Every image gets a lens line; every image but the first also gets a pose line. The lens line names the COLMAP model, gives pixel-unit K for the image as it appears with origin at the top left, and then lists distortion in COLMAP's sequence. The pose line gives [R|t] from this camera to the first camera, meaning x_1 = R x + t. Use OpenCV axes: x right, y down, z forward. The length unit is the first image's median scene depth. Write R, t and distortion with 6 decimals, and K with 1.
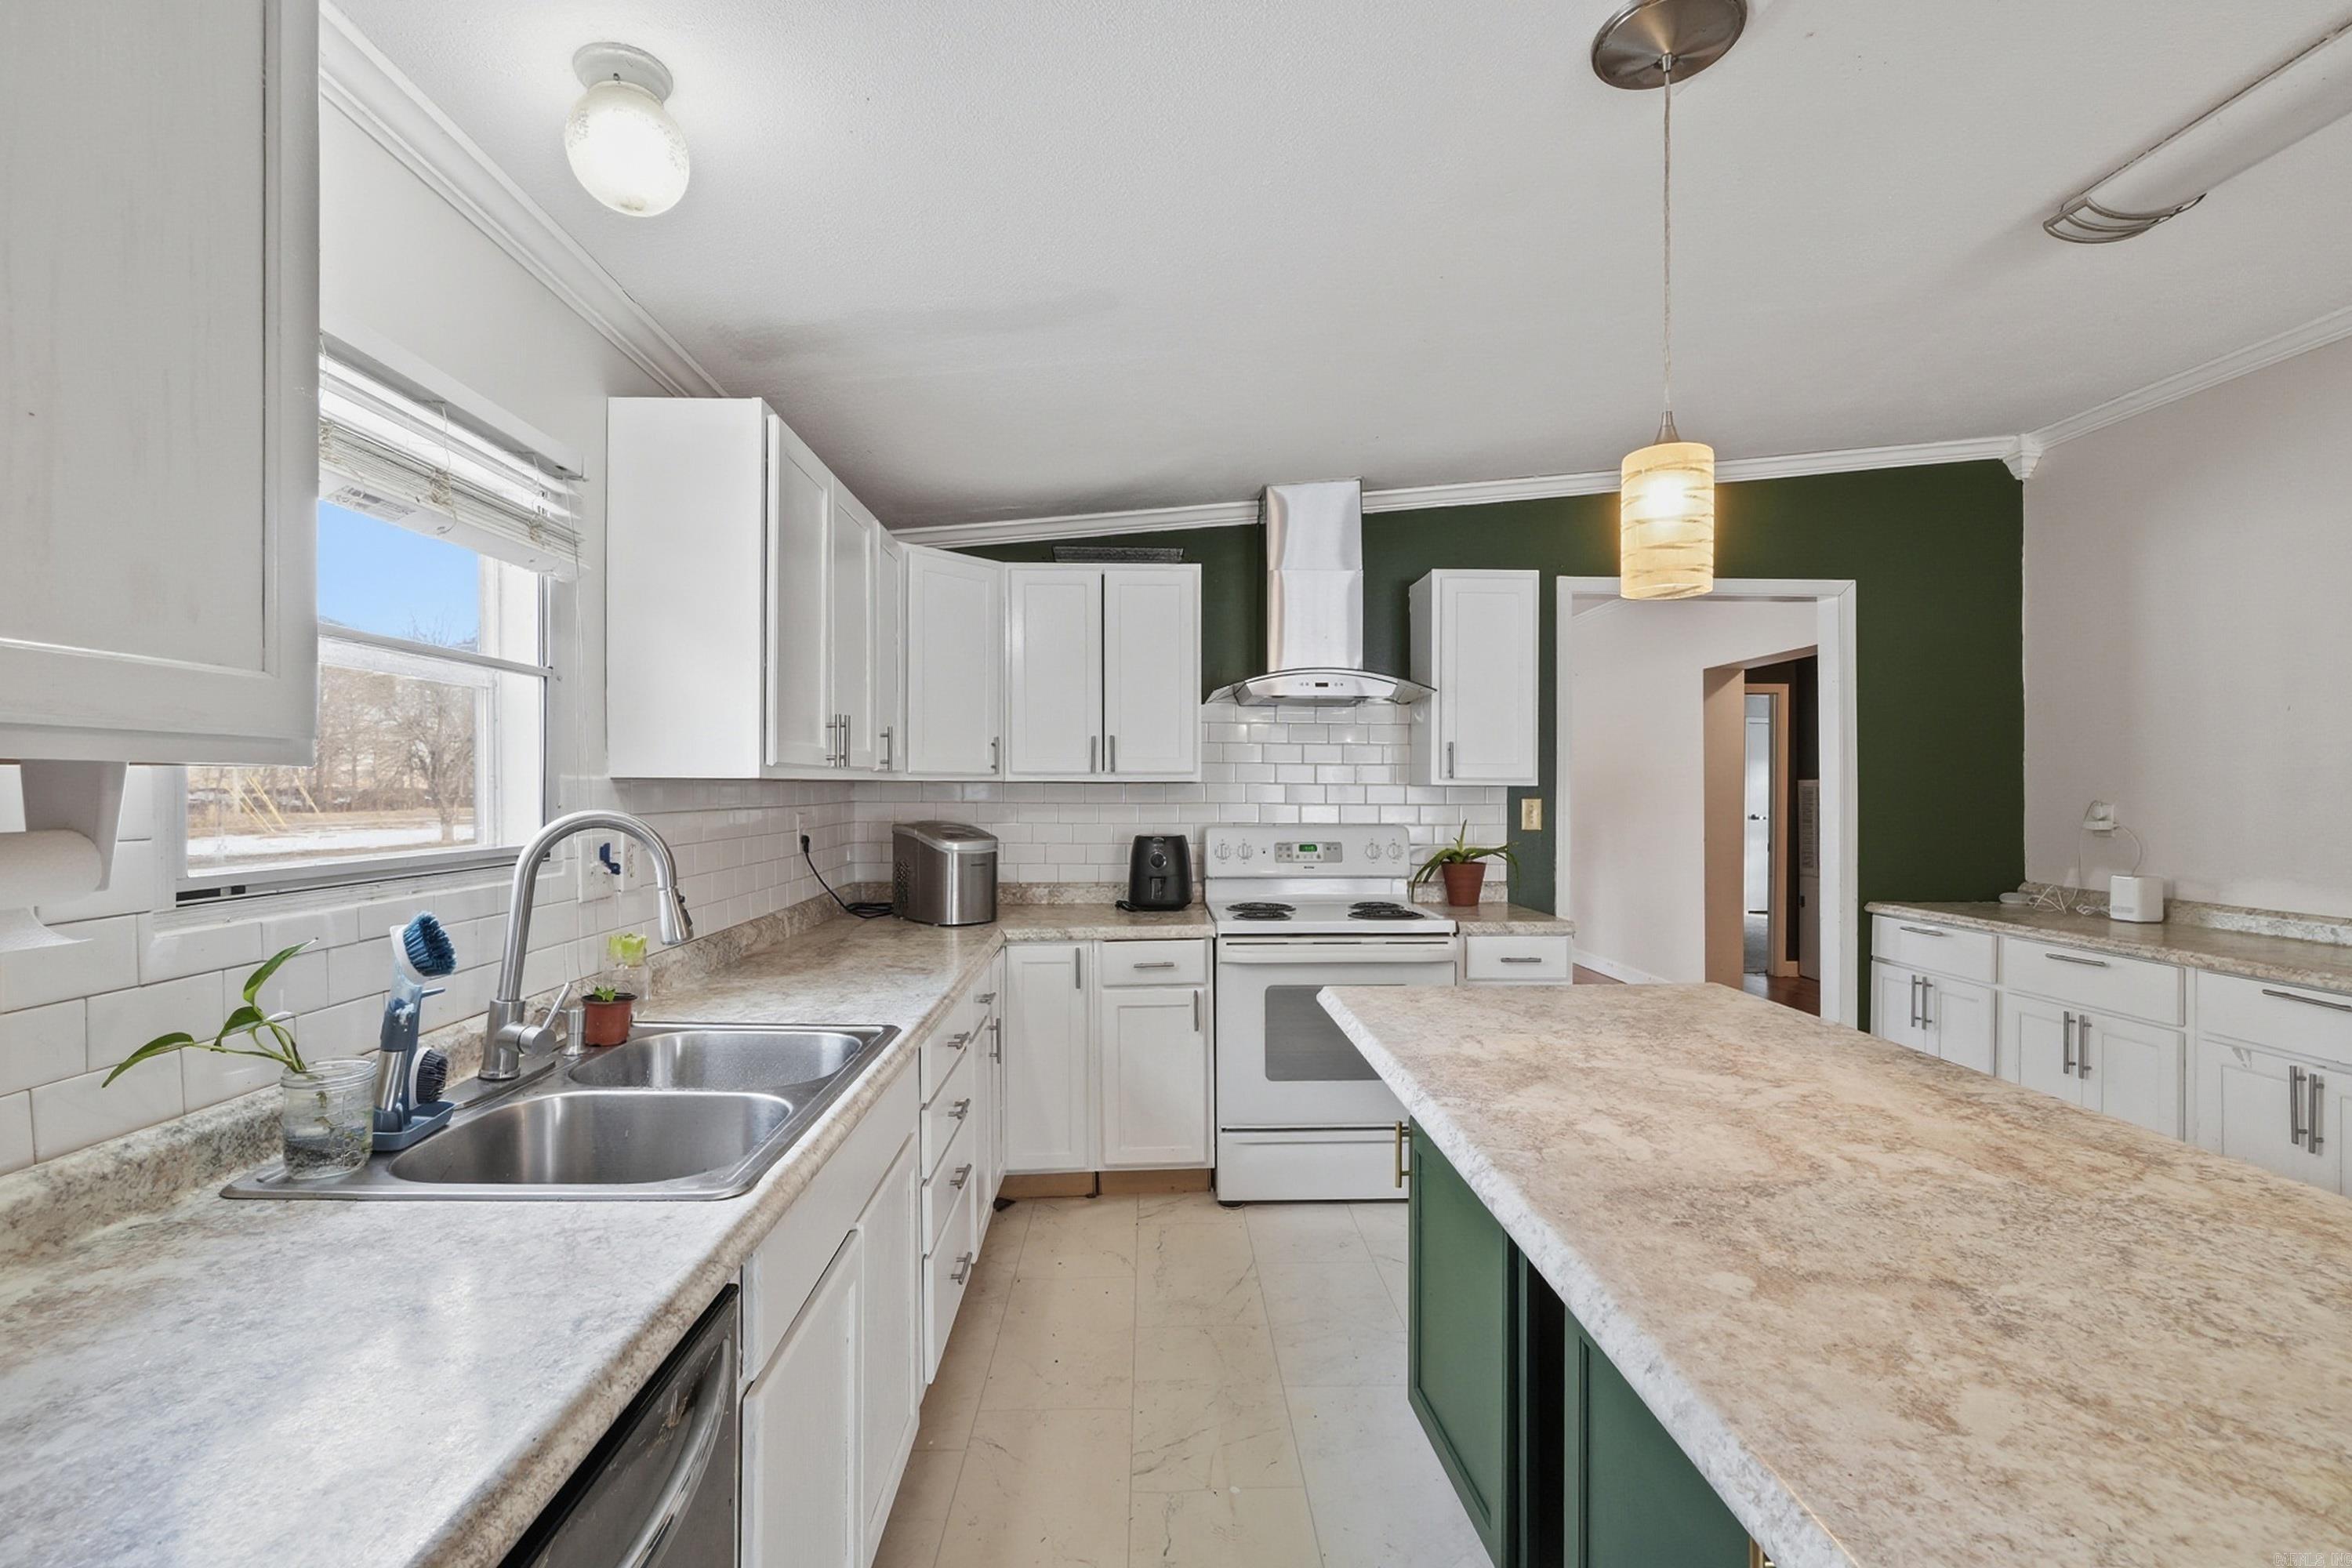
lens RADIAL K [[1040.3, 0, 1172.7], [0, 1040.3, 790.7], [0, 0, 1]] dist [-0.005041, 0.000283]
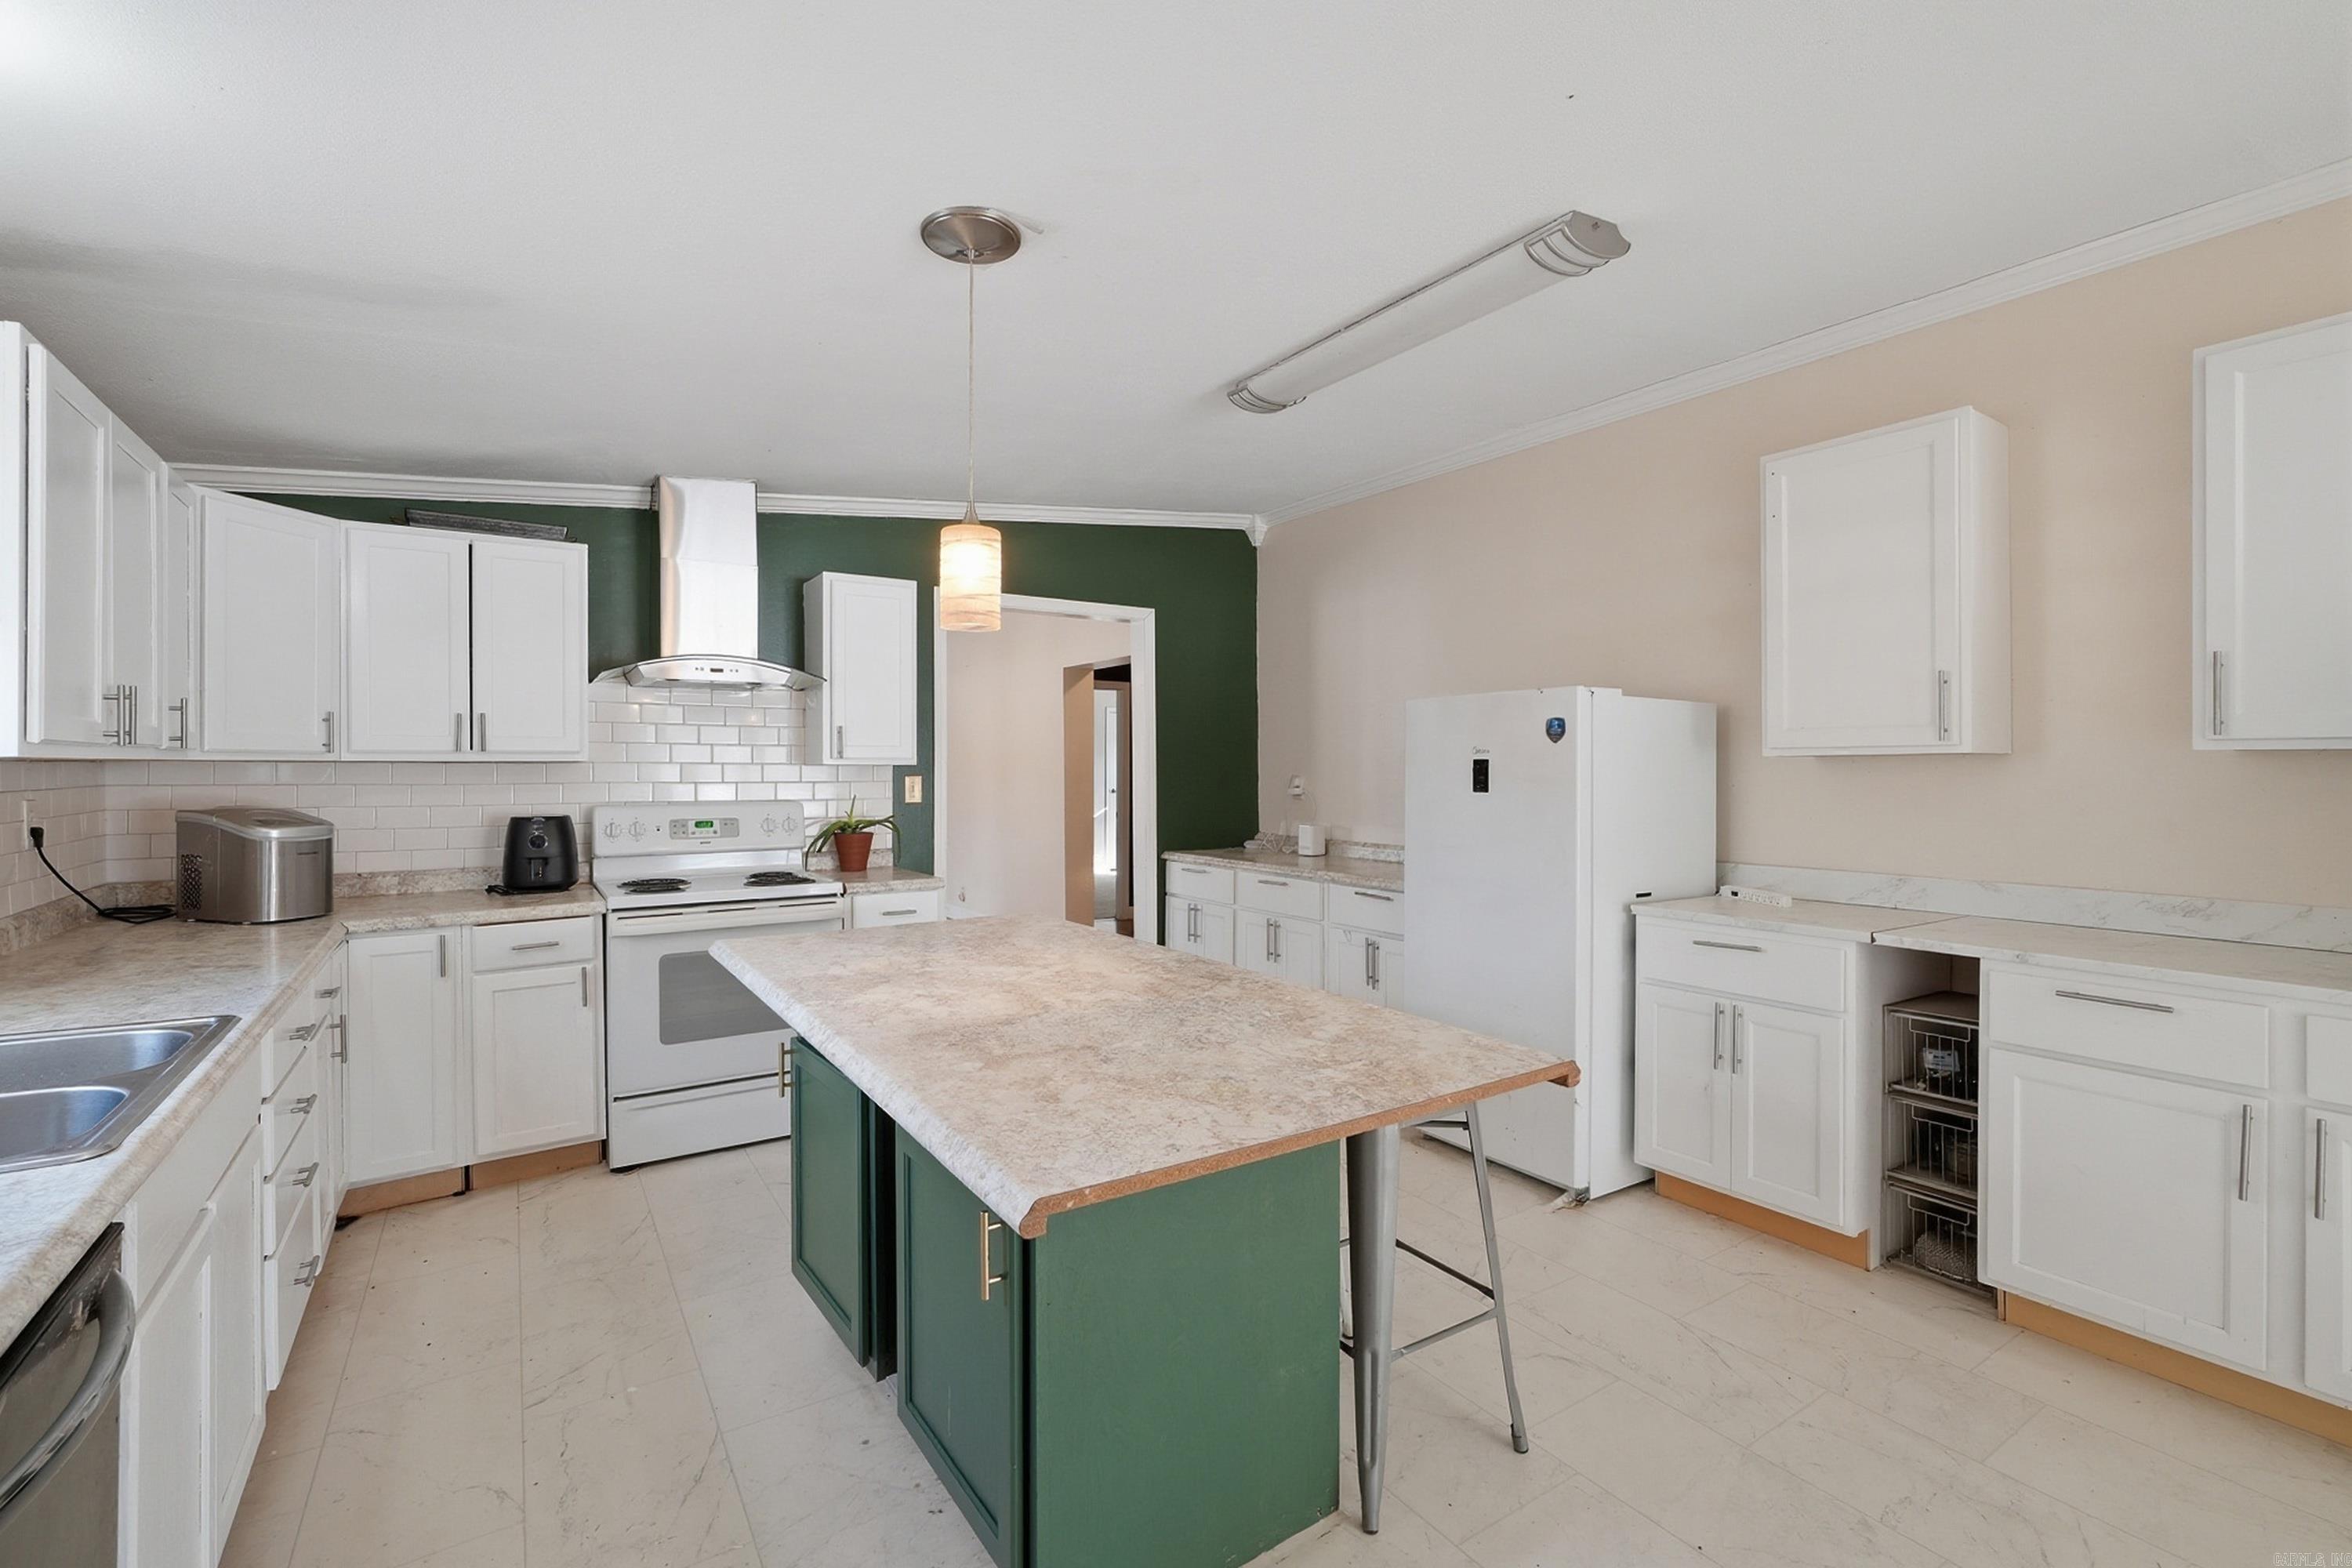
lens RADIAL K [[1016.0, 0, 1163.2], [0, 1016.0, 768.3], [0, 0, 1]] dist [-0.006883, 0.000279]
pose [[0.853303, -0.003539, 0.521403, -0.010121], [0.004300, 0.999991, -0.000250, 0.000866], [-0.521397, 0.002455, 0.853310, -0.137399]]
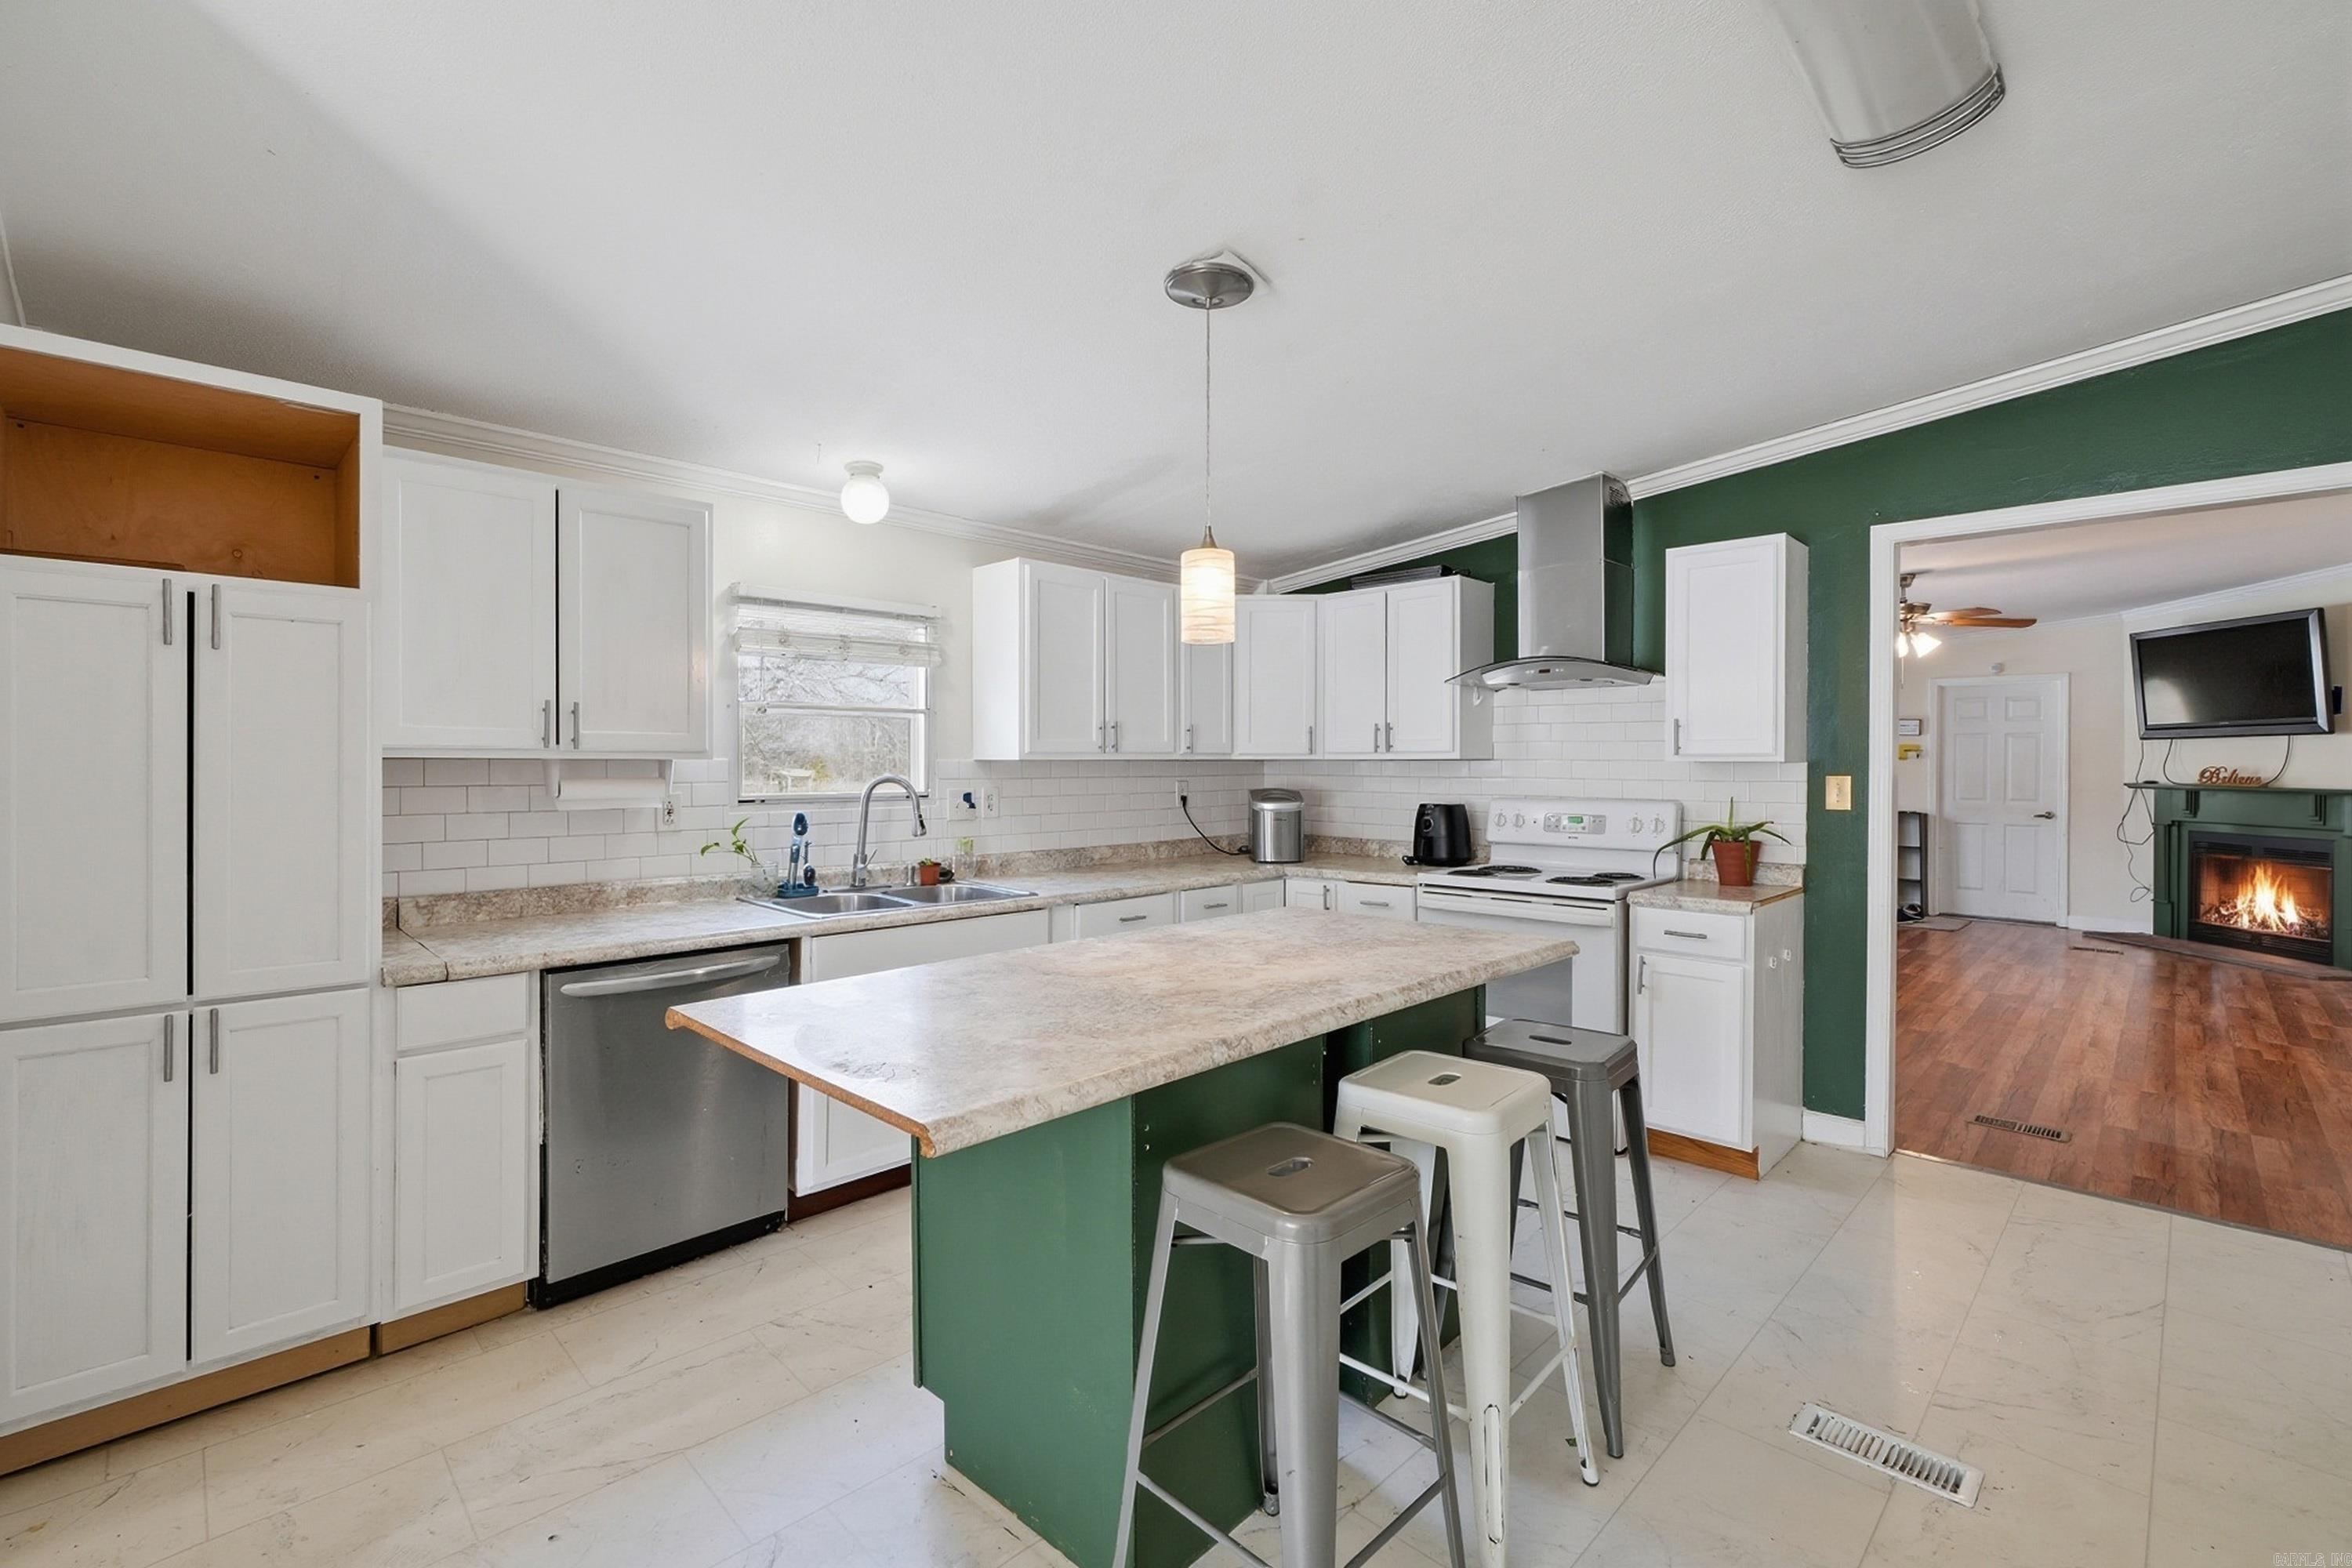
lens RADIAL K [[1016.0, 0, 1163.2], [0, 1016.0, 768.3], [0, 0, 1]] dist [-0.006883, 0.000279]
pose [[0.675397, 0.001153, -0.737453, 0.717738], [-0.000099, 0.999999, 0.001473, 0.000208], [0.737454, -0.000922, 0.675397, -0.031585]]
